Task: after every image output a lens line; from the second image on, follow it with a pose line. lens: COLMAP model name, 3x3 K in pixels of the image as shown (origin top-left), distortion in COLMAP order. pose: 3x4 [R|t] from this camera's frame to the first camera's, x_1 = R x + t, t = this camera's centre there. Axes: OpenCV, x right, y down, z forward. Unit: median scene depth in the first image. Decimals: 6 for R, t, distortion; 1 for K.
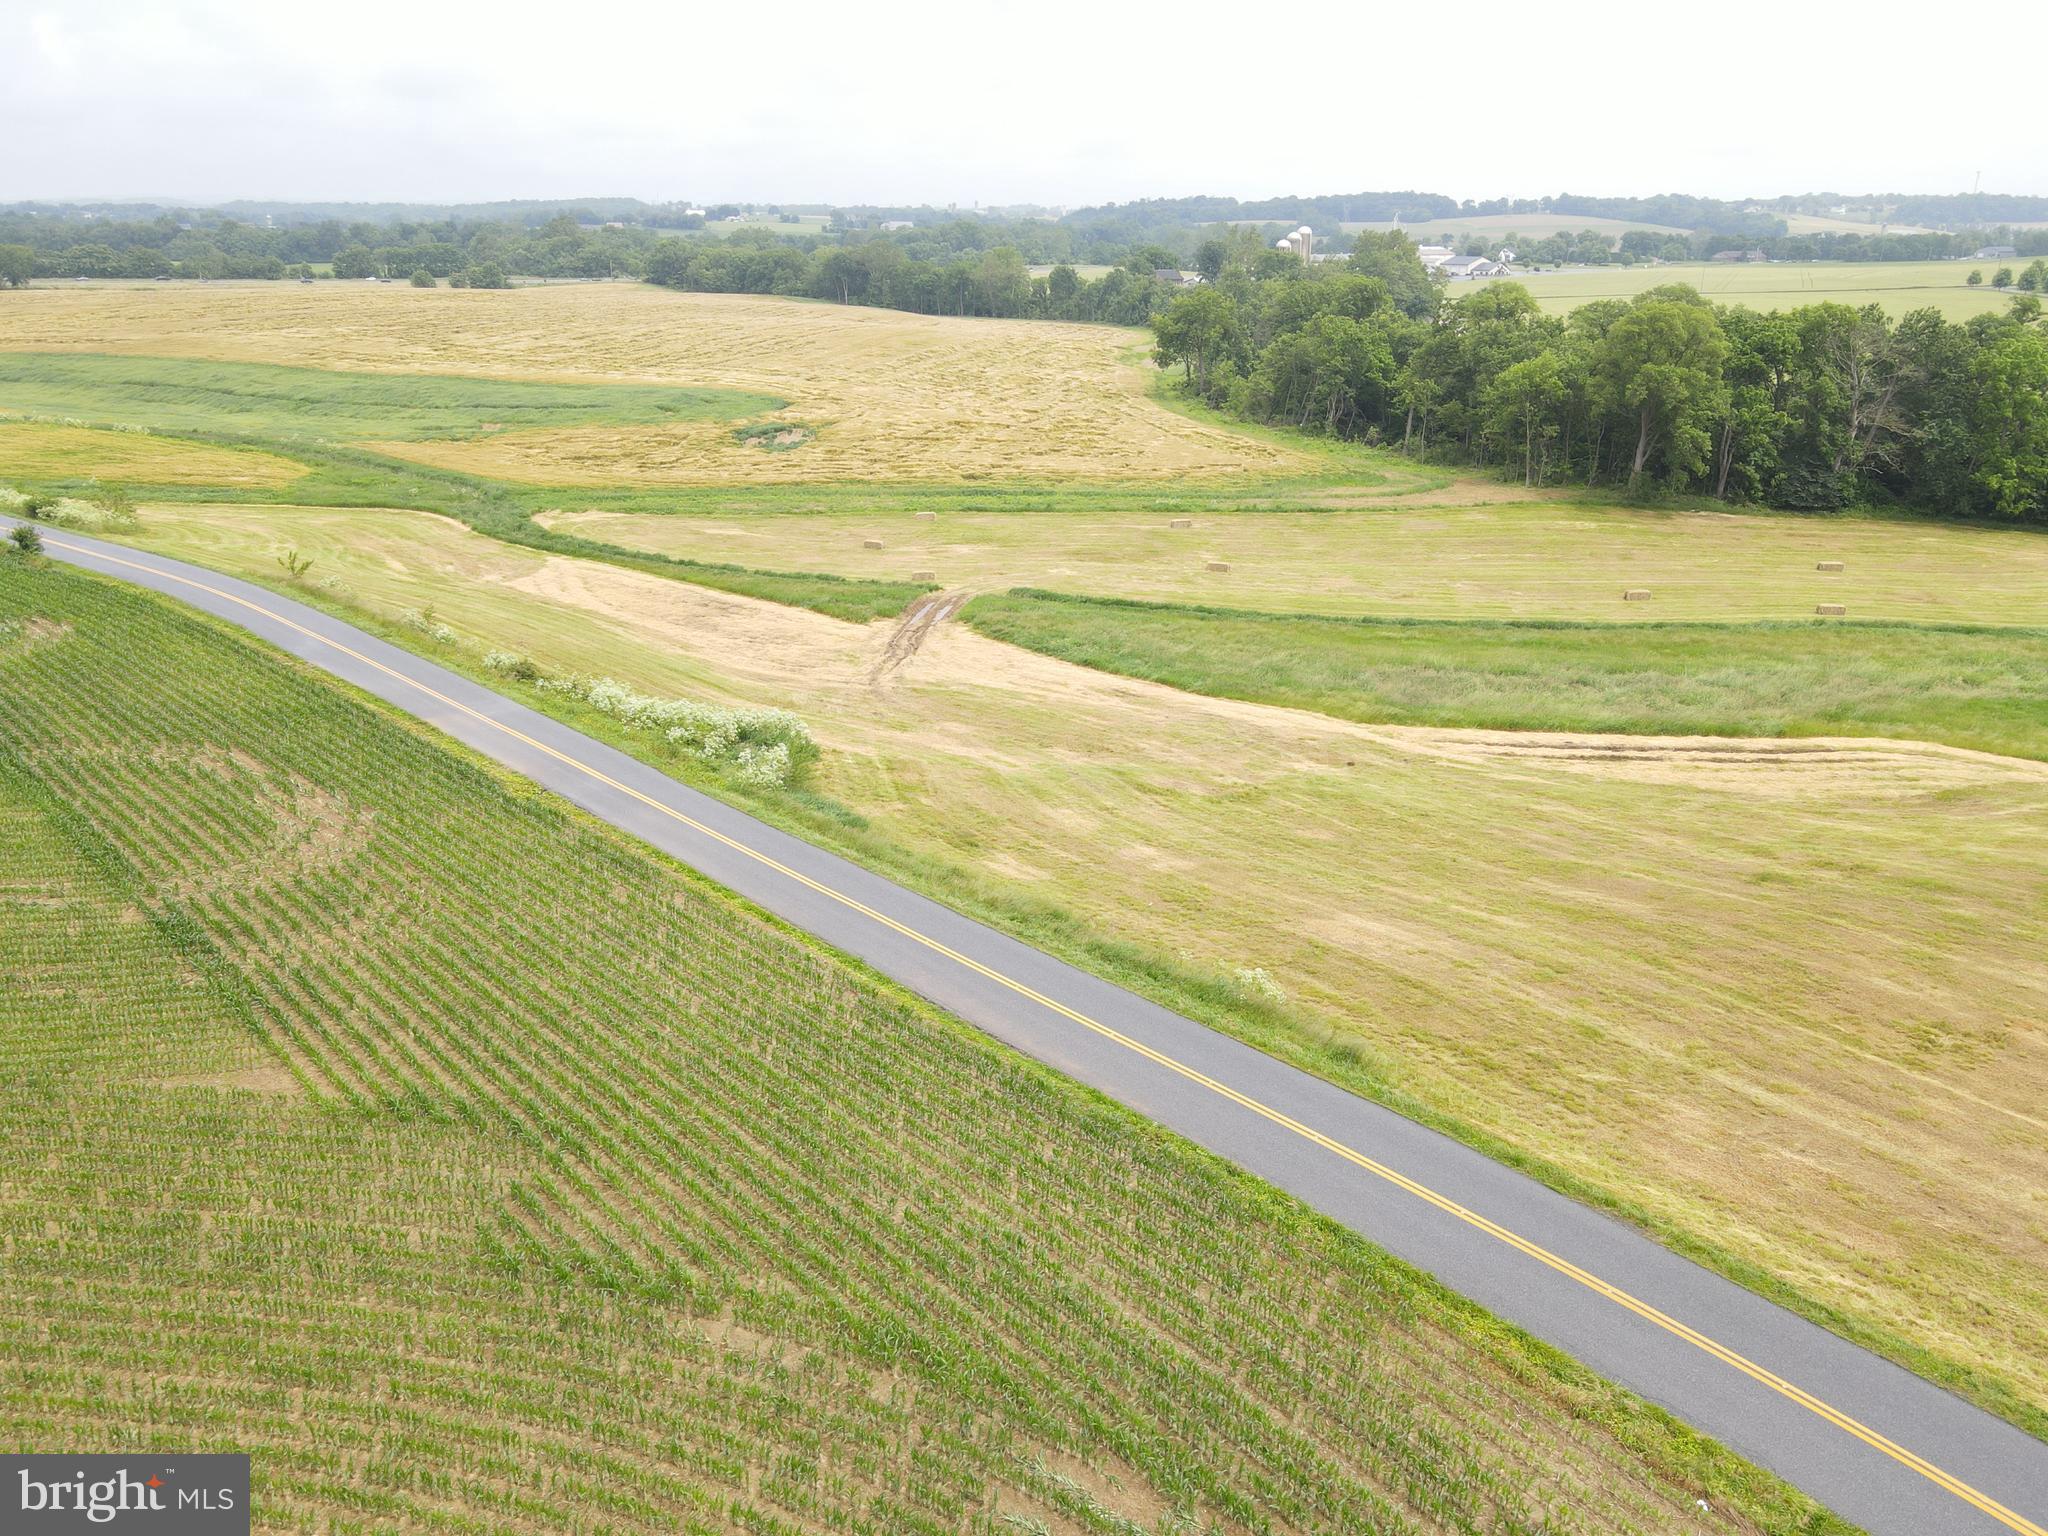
lens RADIAL K [[1518.9, 0, 1017.7], [0, 1518.9, 756.1], [0, 0, 1]] dist [-0.010387, 0.039351]
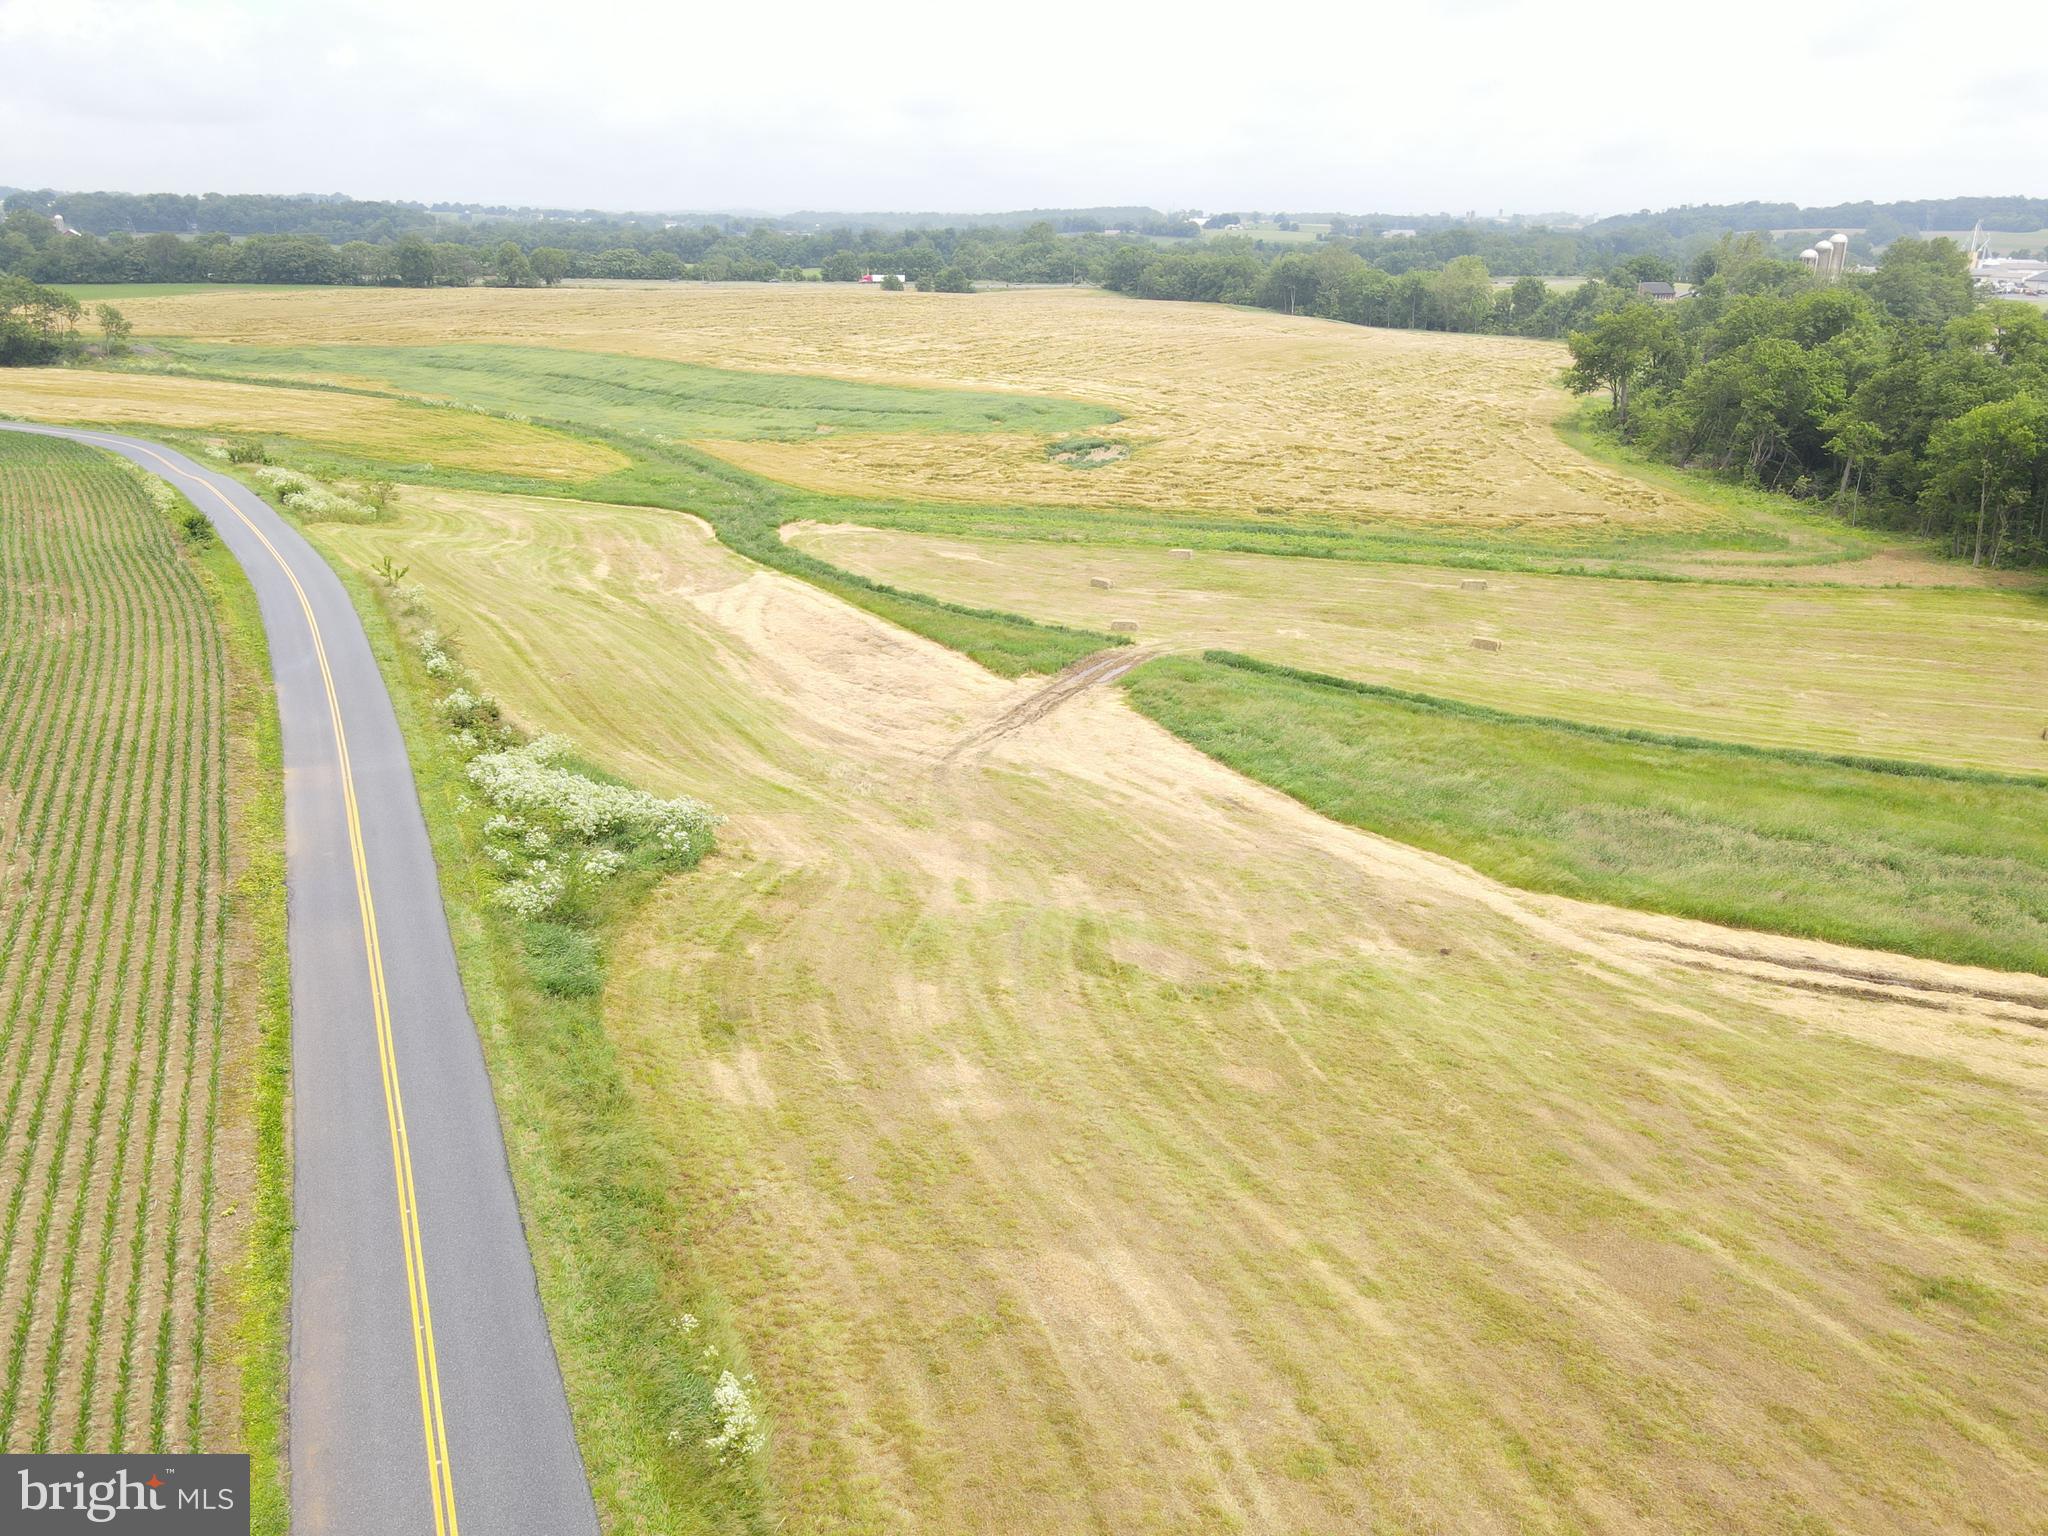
lens RADIAL K [[1518.9, 0, 1017.7], [0, 1518.9, 756.1], [0, 0, 1]] dist [-0.010387, 0.039351]
pose [[0.947248, 0.108444, -0.301598, 0.137077], [-0.110066, 0.993856, 0.011664, -0.043457], [0.301009, 0.022147, 0.953364, 0.139557]]
